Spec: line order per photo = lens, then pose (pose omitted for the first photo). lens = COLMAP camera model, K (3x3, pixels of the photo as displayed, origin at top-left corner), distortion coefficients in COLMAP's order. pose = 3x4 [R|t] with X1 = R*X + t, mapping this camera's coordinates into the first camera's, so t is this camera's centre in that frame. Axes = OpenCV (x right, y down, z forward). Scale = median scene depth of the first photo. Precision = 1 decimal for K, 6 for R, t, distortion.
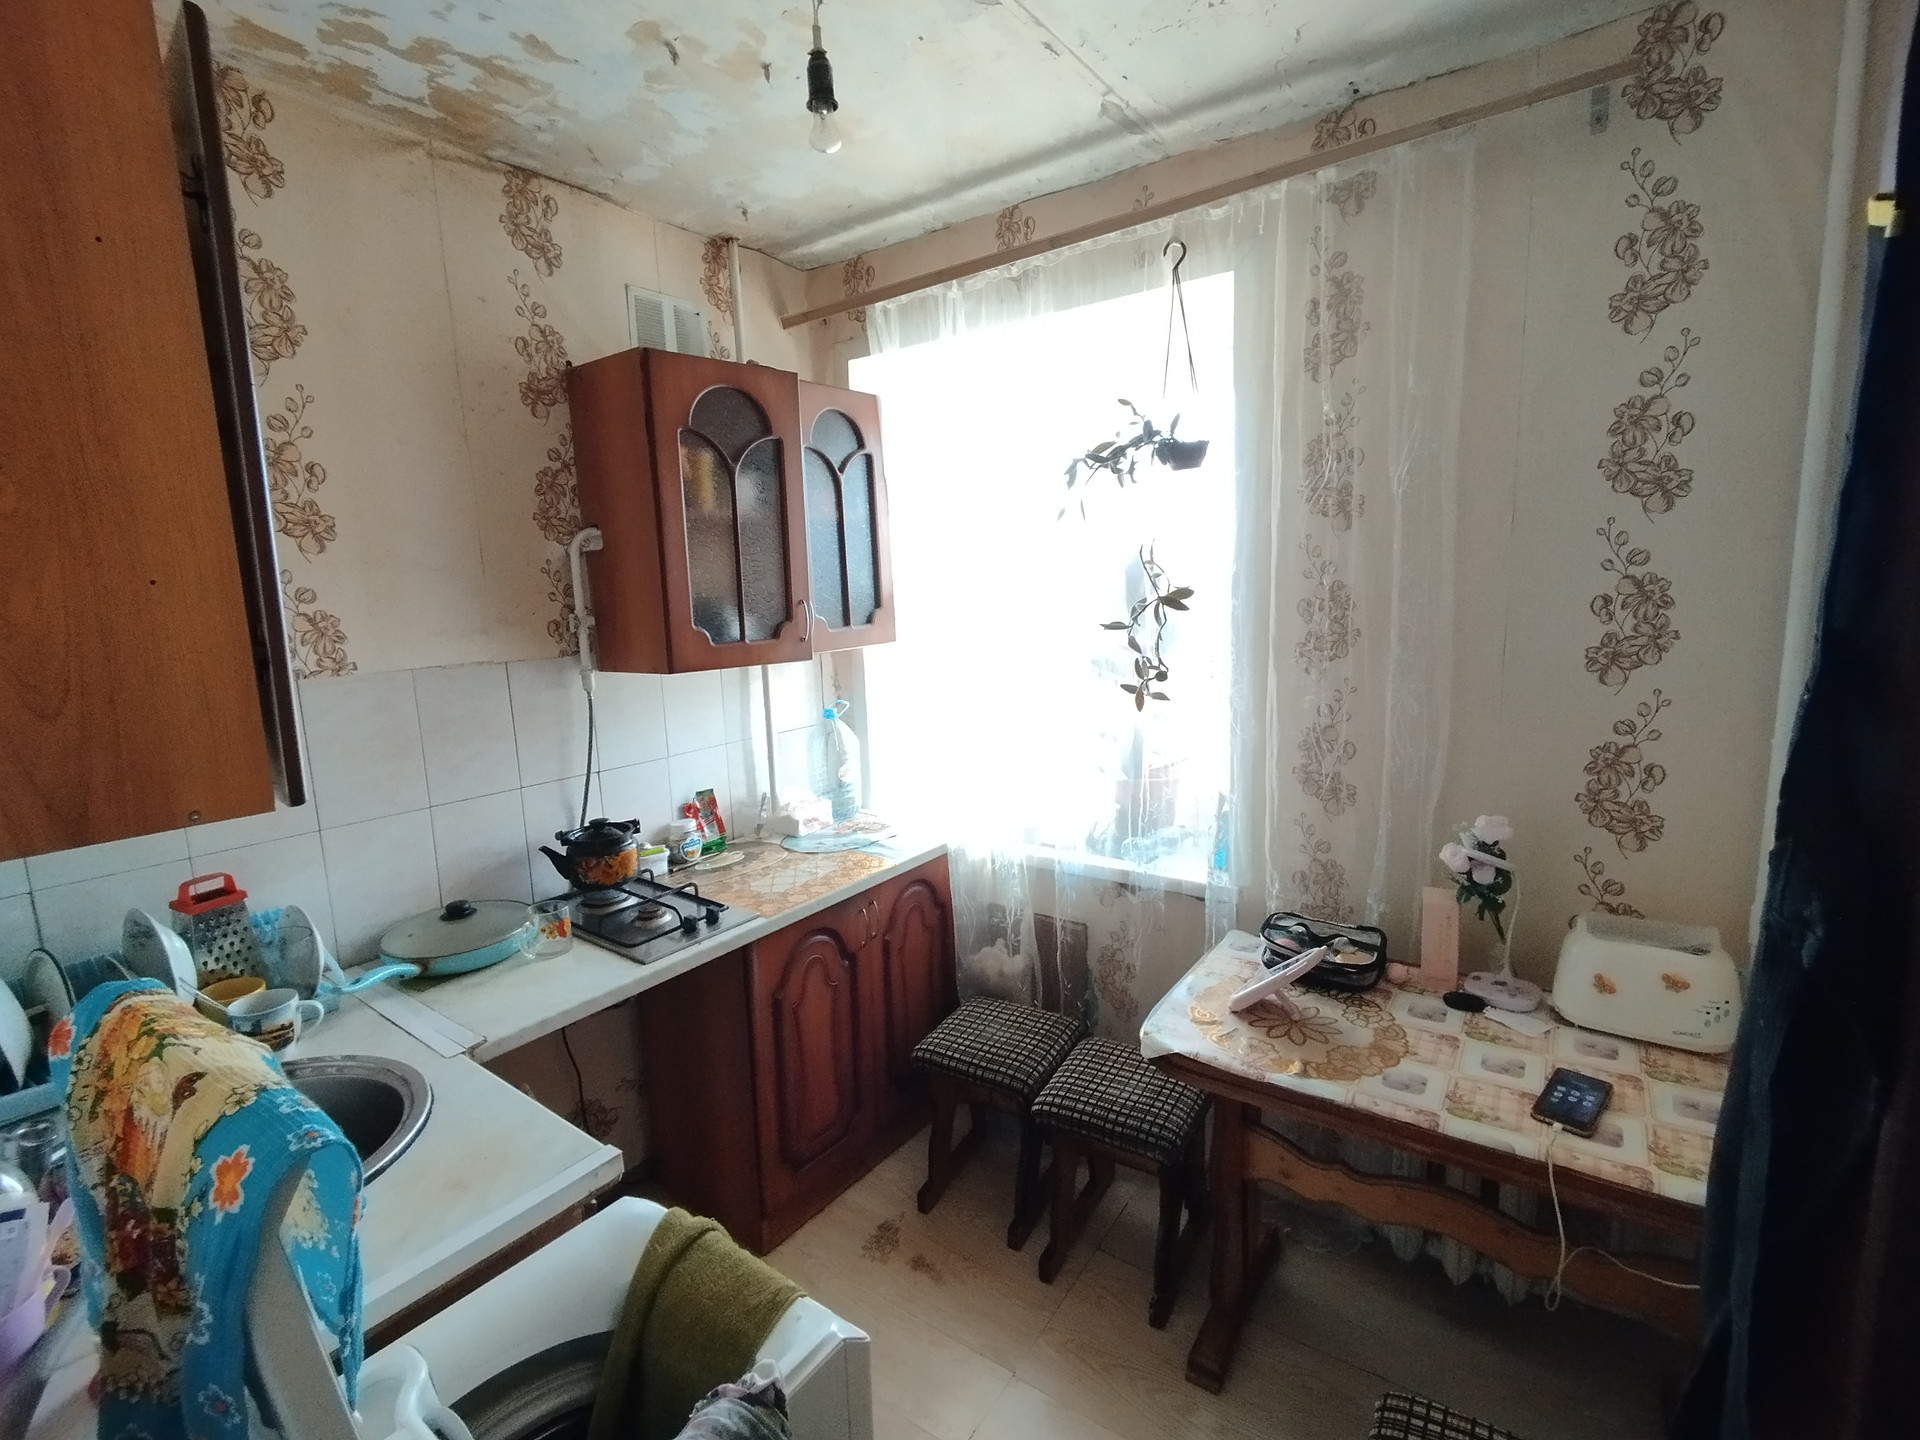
lens RADIAL K [[883.9, 0, 971.1], [0, 883.9, 712.4], [0, 0, 1]] dist [-0.000968, -0.002181]
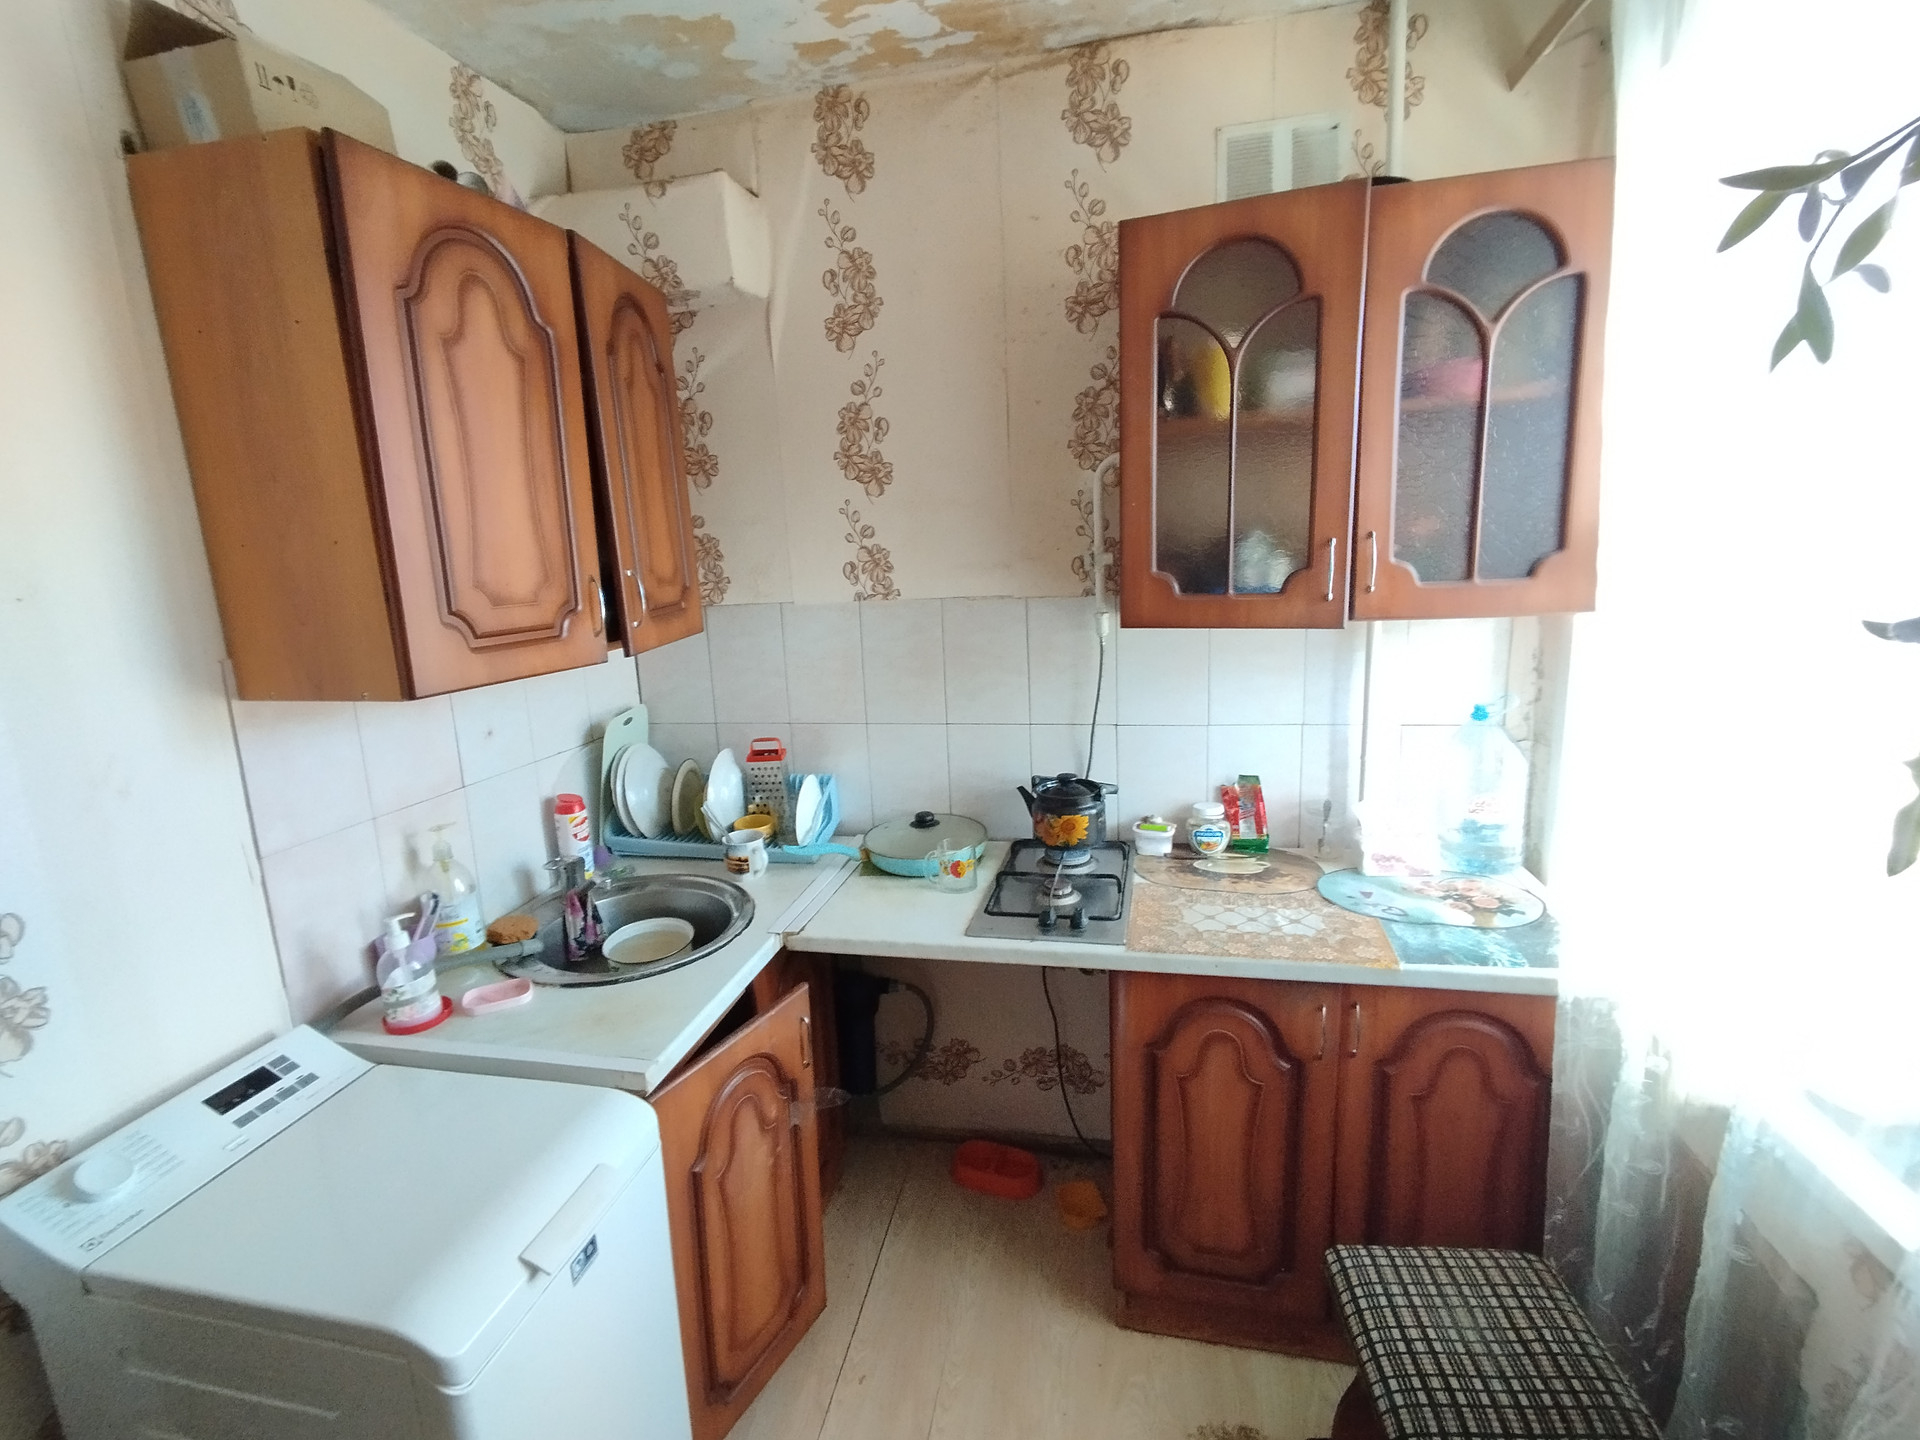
lens RADIAL K [[883.9, 0, 961.7], [0, 883.9, 719.4], [0, 0, 1]] dist [-0.000968, -0.002181]
pose [[0.387254, 0.202476, -0.899465, 0.355116], [-0.106956, 0.978866, 0.174301, -0.084593], [0.915748, 0.028705, 0.400726, 0.511582]]
